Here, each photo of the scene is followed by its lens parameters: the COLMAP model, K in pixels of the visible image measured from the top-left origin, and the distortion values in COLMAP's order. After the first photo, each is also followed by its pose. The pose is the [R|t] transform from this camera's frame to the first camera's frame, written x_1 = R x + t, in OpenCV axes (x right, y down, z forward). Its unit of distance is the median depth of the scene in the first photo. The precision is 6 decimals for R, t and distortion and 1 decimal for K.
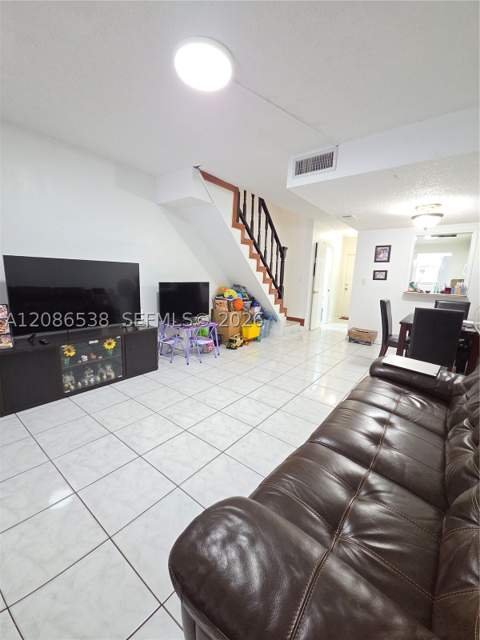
lens RADIAL K [[262.5, 0, 237.0], [0, 262.5, 319.4], [0, 0, 1]] dist [0.004645, -0.007986]
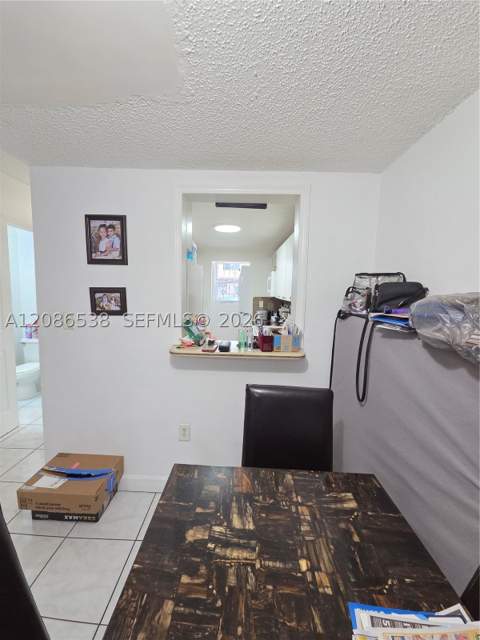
lens RADIAL K [[262.5, 0, 238.6], [0, 262.5, 321.6], [0, 0, 1]] dist [0.004645, -0.007986]
pose [[0.794290, -0.082304, 0.601938, 0.476733], [0.098677, 0.995102, 0.005851, -0.128606], [-0.599471, 0.054750, 0.798522, 0.629972]]
